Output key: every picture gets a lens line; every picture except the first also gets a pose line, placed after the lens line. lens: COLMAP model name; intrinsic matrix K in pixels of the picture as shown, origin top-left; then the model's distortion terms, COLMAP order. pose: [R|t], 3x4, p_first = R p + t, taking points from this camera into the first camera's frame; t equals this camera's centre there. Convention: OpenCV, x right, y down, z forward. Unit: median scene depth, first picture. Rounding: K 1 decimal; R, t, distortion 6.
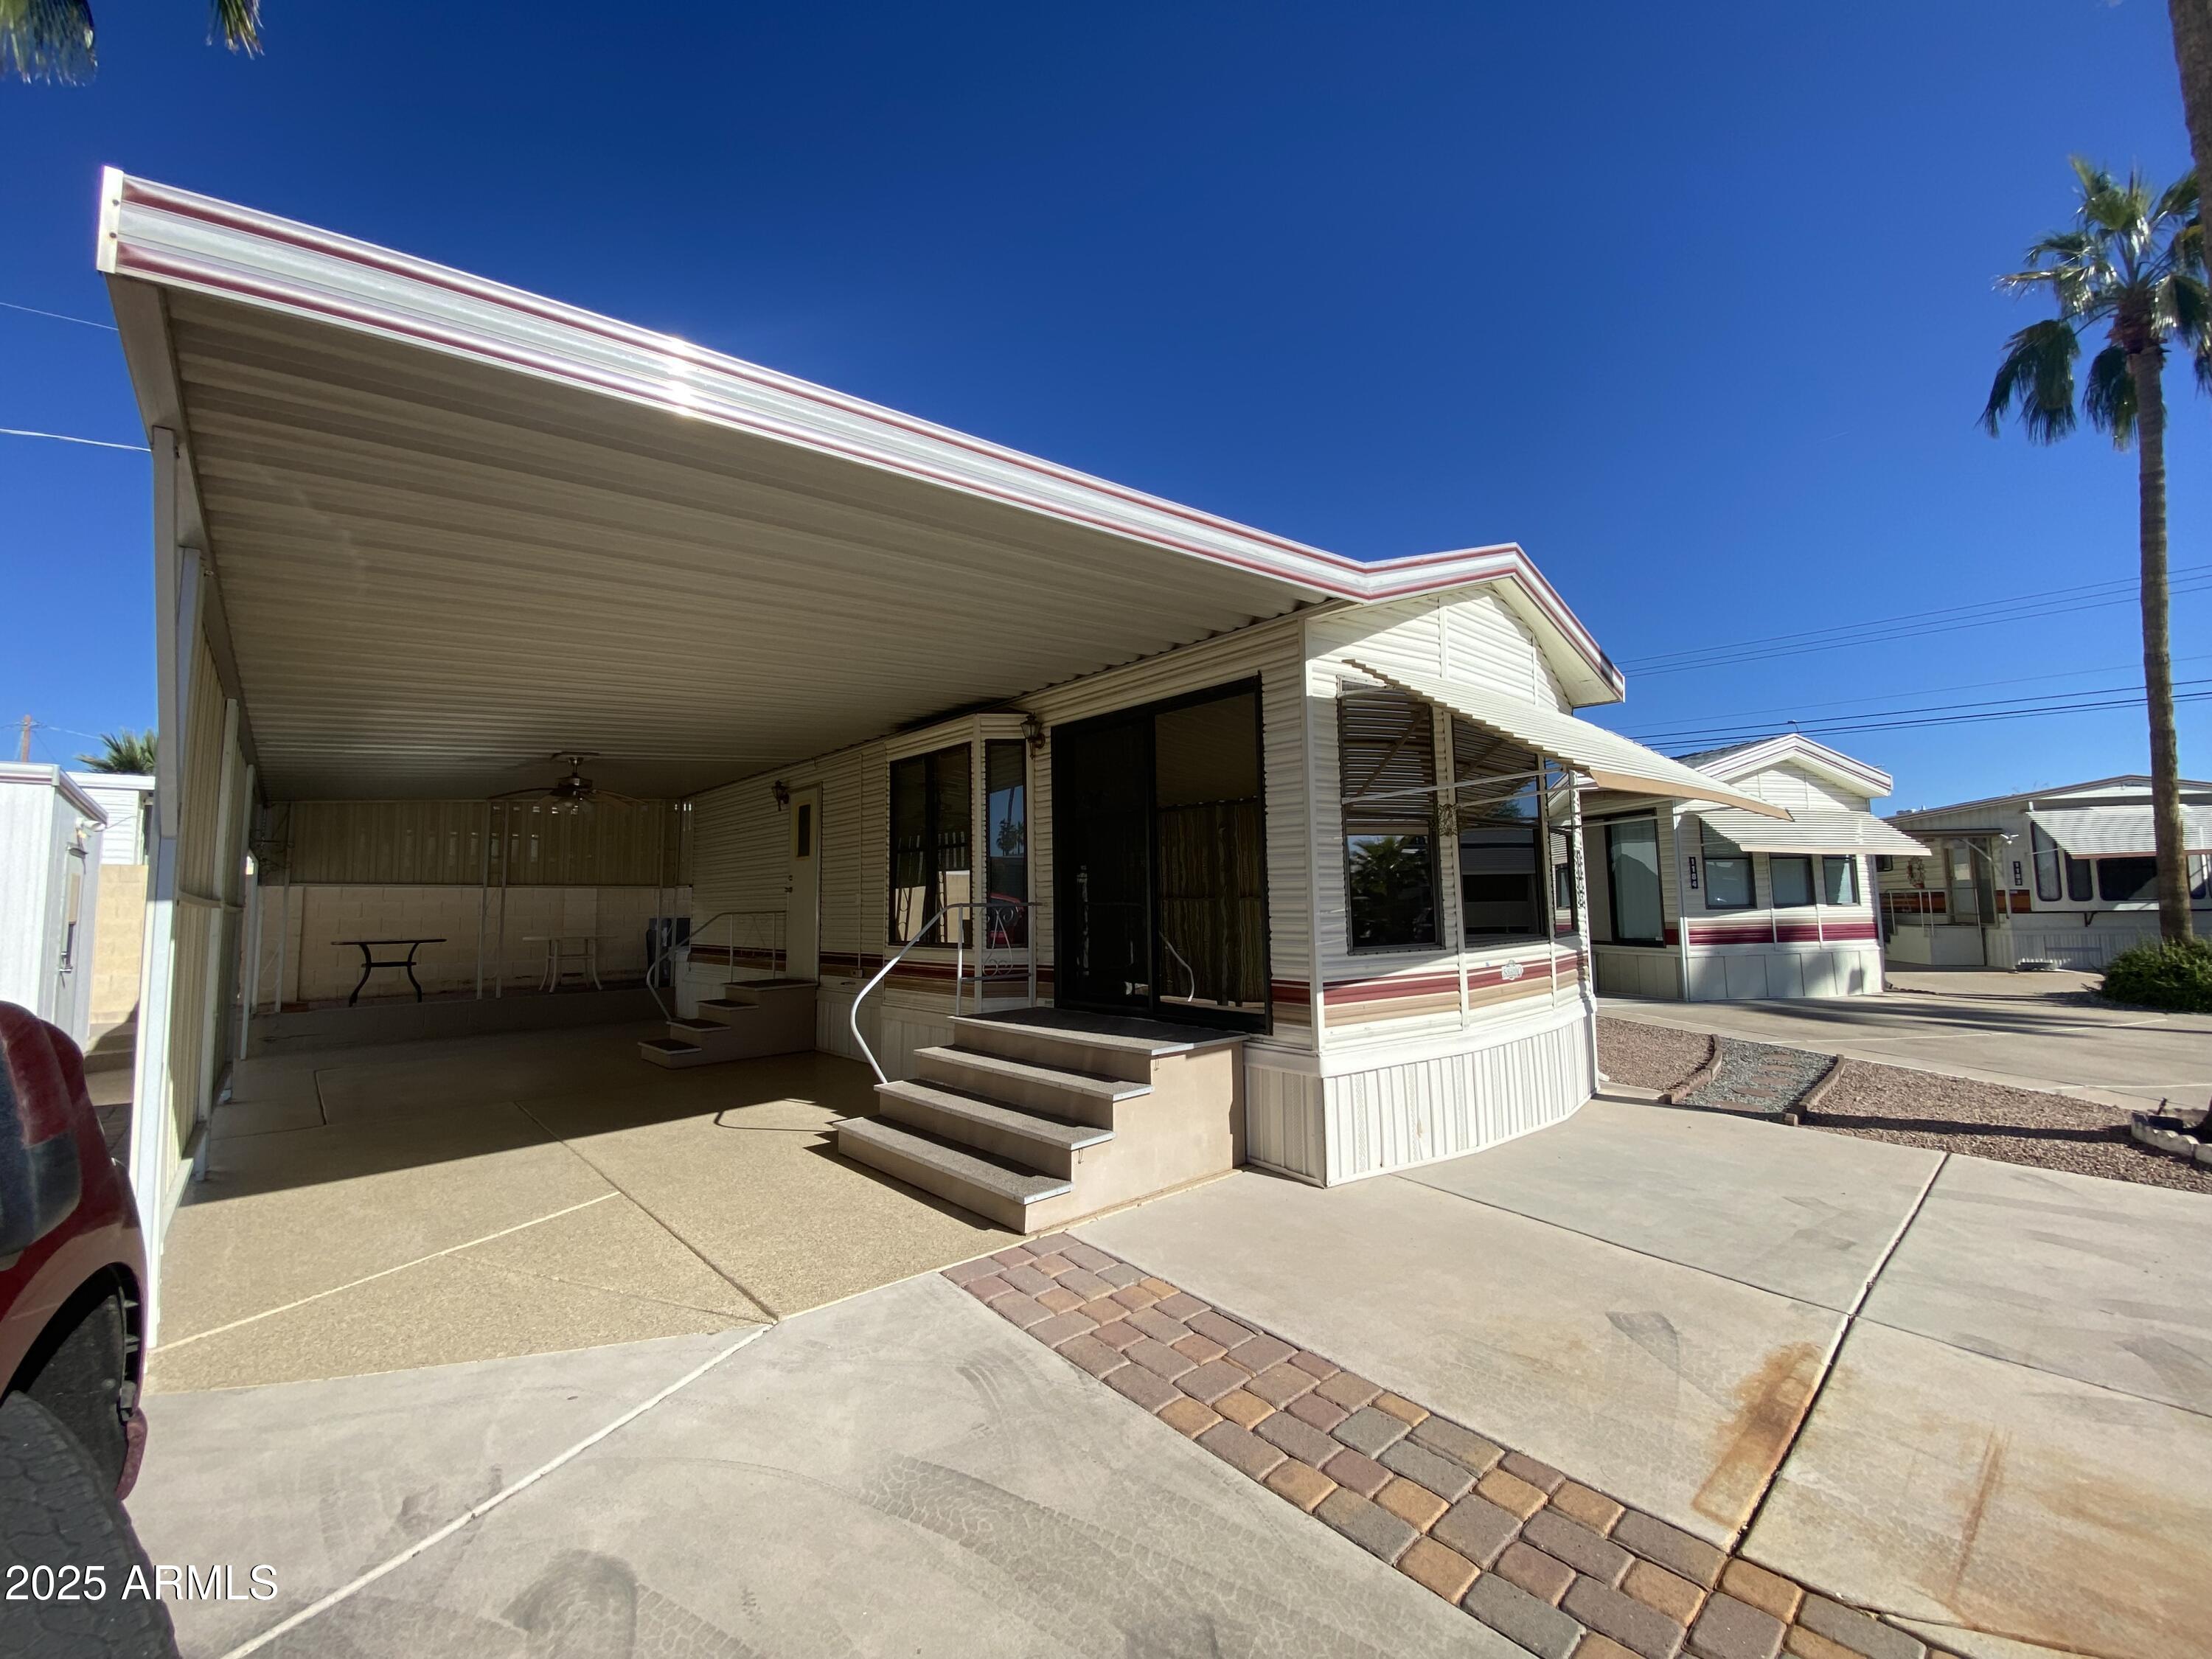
lens RADIAL K [[891.4, 0, 1104.6], [0, 891.4, 822.4], [0, 0, 1]] dist [0.027775, -0.025828]
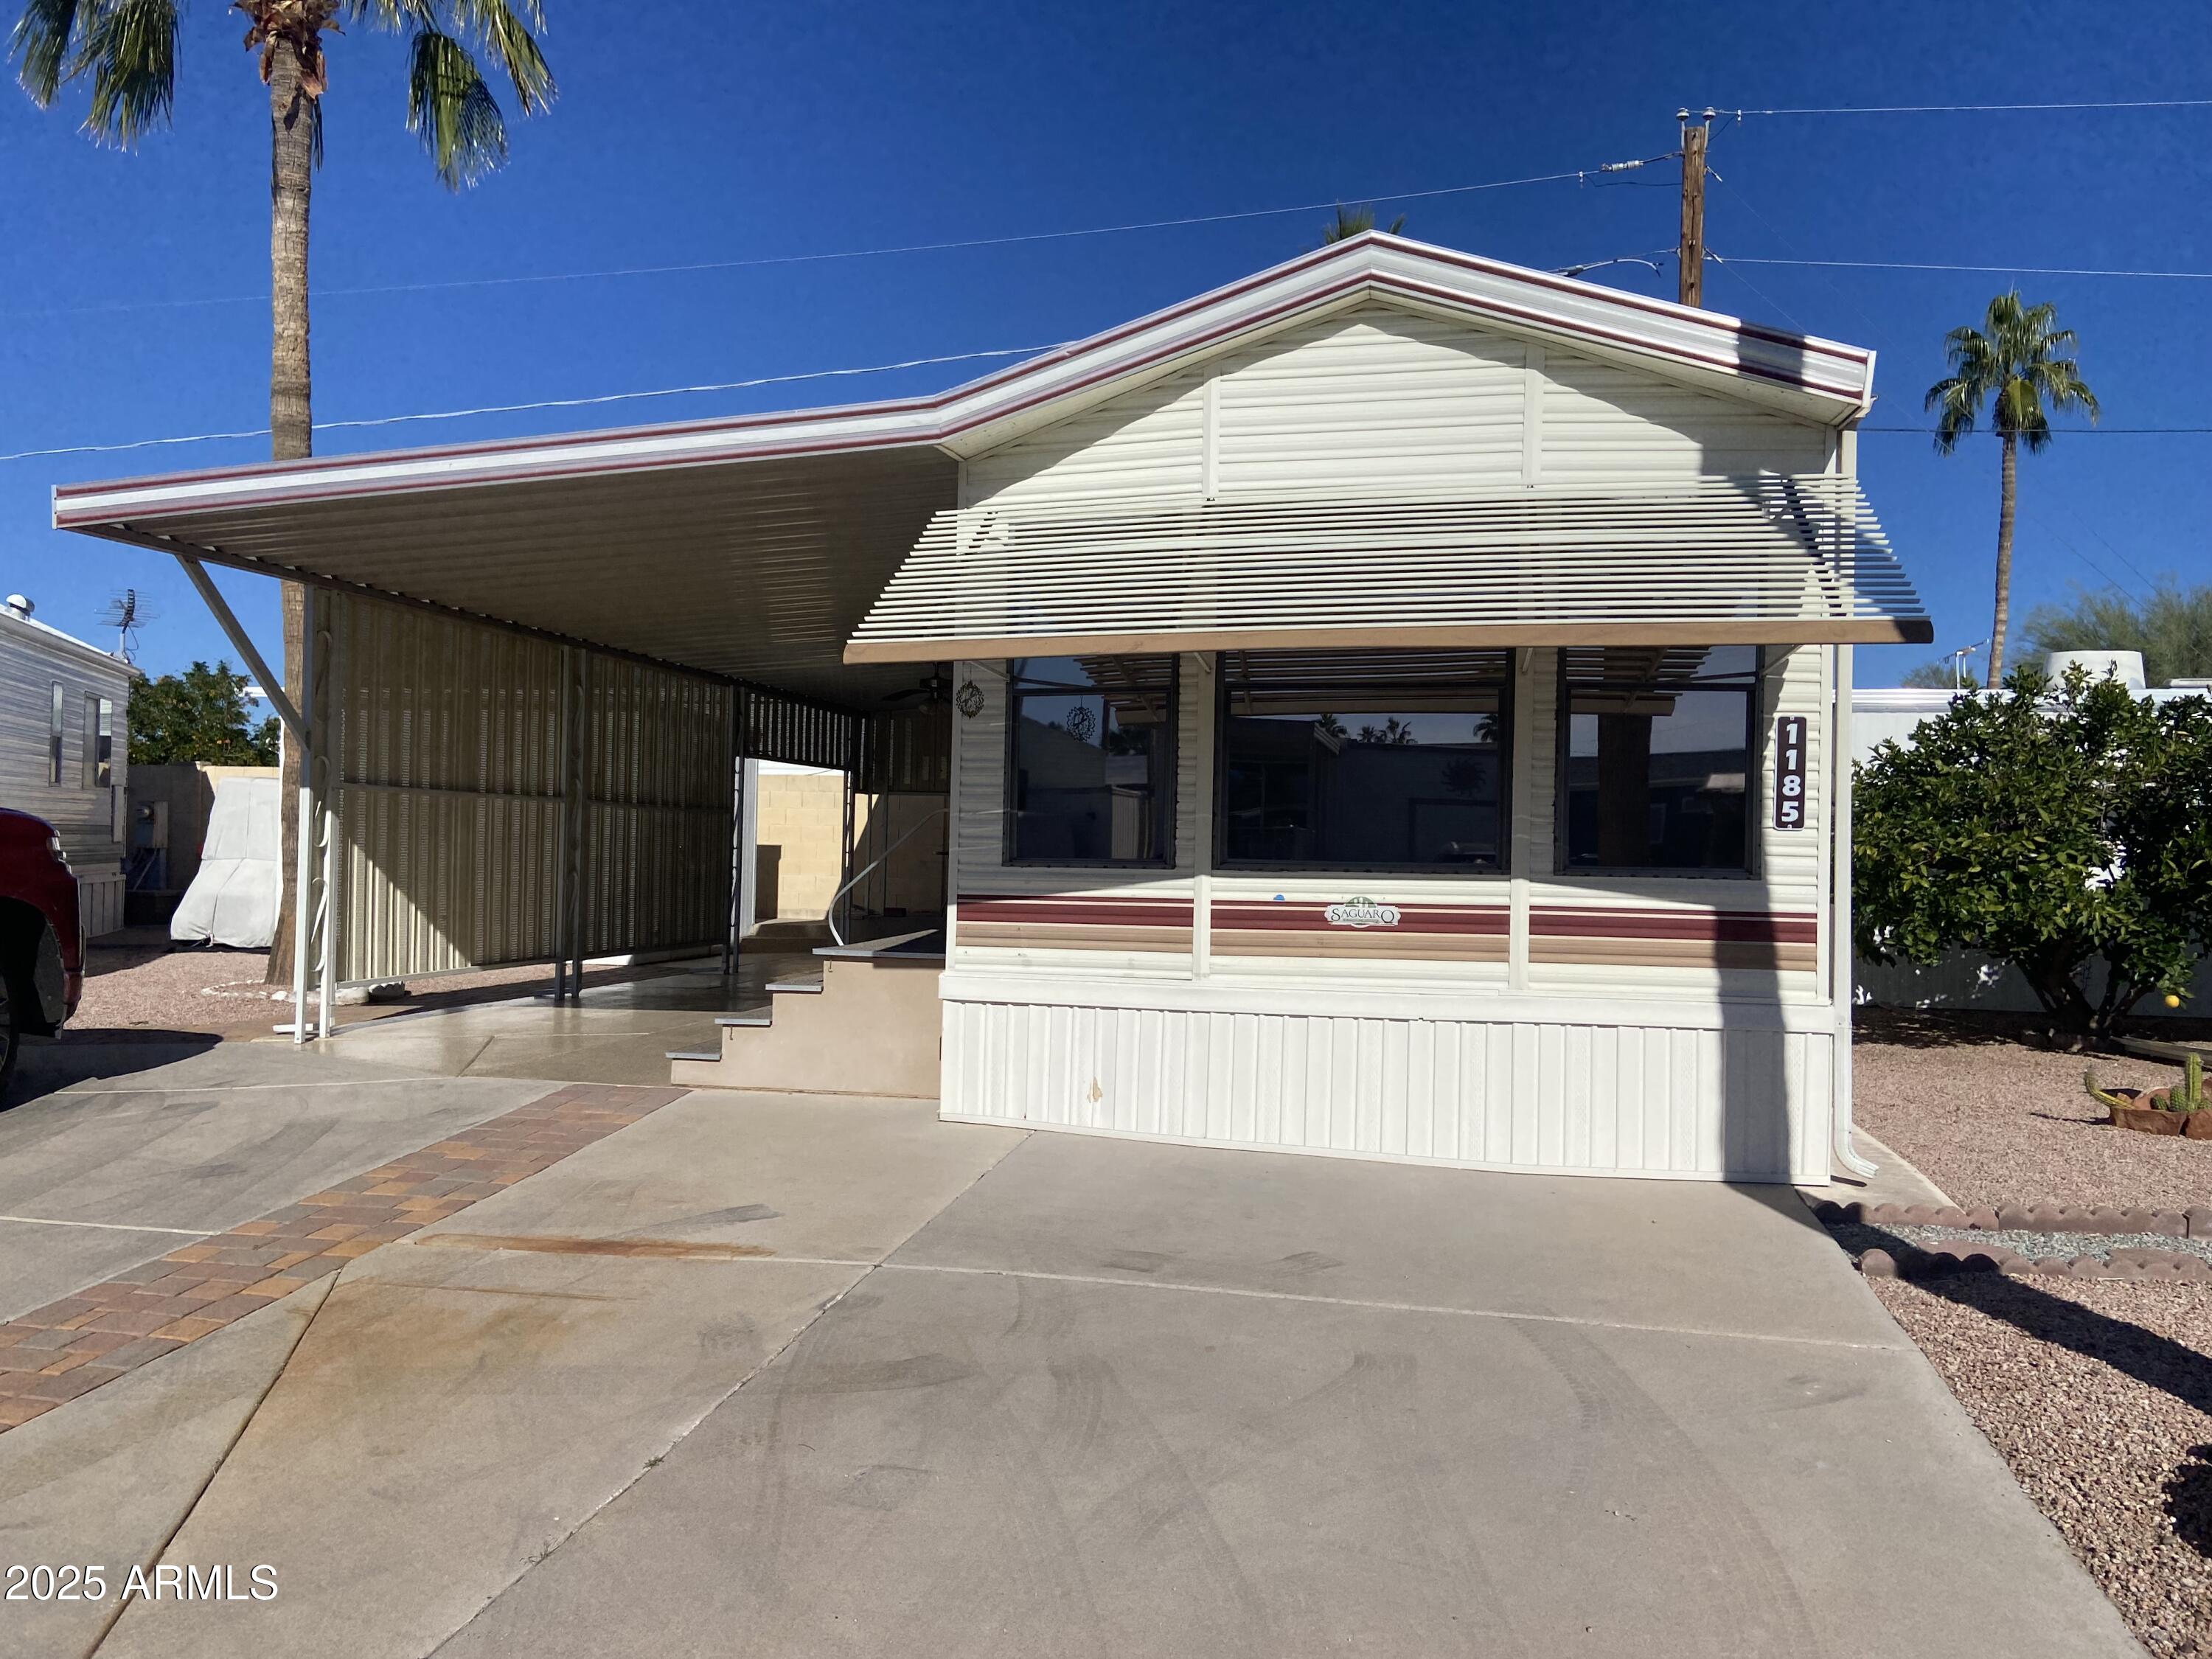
lens RADIAL K [[1664.6, 0, 1123.7], [0, 1664.6, 832.5], [0, 0, 1]] dist [0.126968, -0.160284]
pose [[0.590082, 0.017680, -0.807150, 1.375099], [0.048348, 0.997192, 0.057188, 0.030195], [0.805895, -0.072770, 0.587570, 0.158415]]
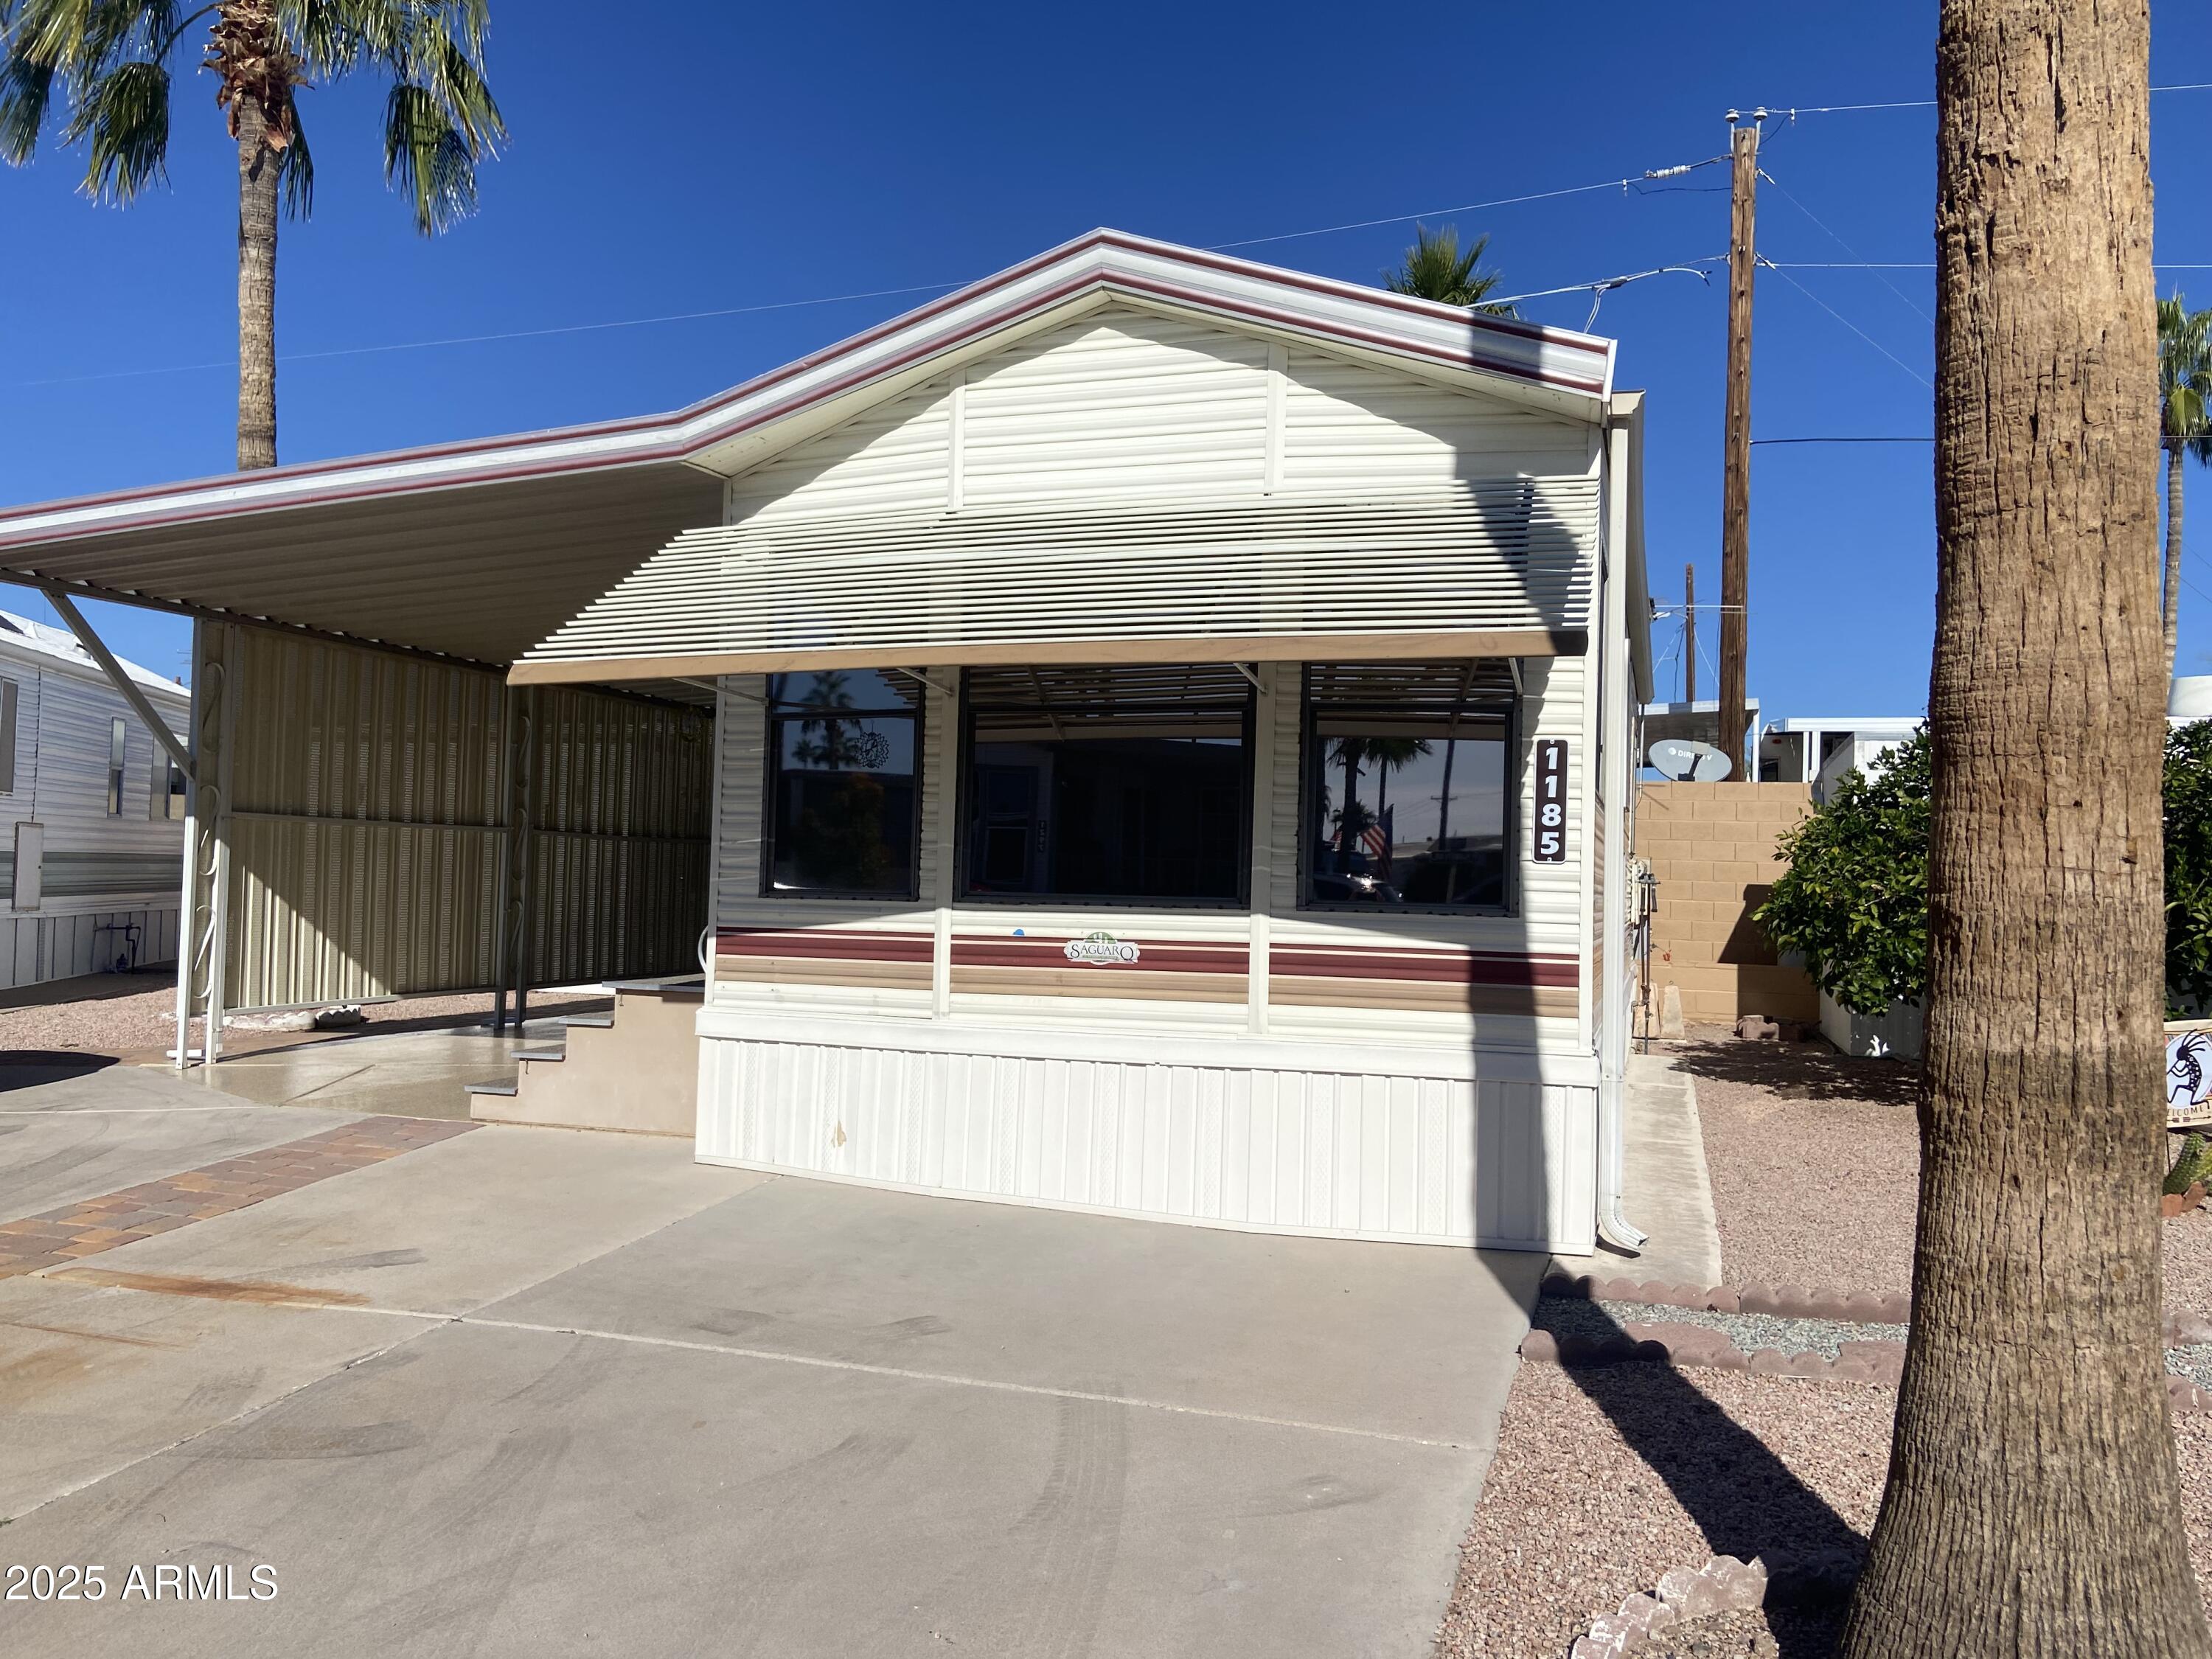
lens RADIAL K [[1664.8, 0, 1118.0], [0, 1664.8, 826.2], [0, 0, 1]] dist [0.122630, -0.148688]
pose [[0.497522, -0.000989, -0.867451, 1.494584], [0.049060, 0.998431, 0.027000, 0.053045], [0.866063, -0.055990, 0.496789, 0.466166]]
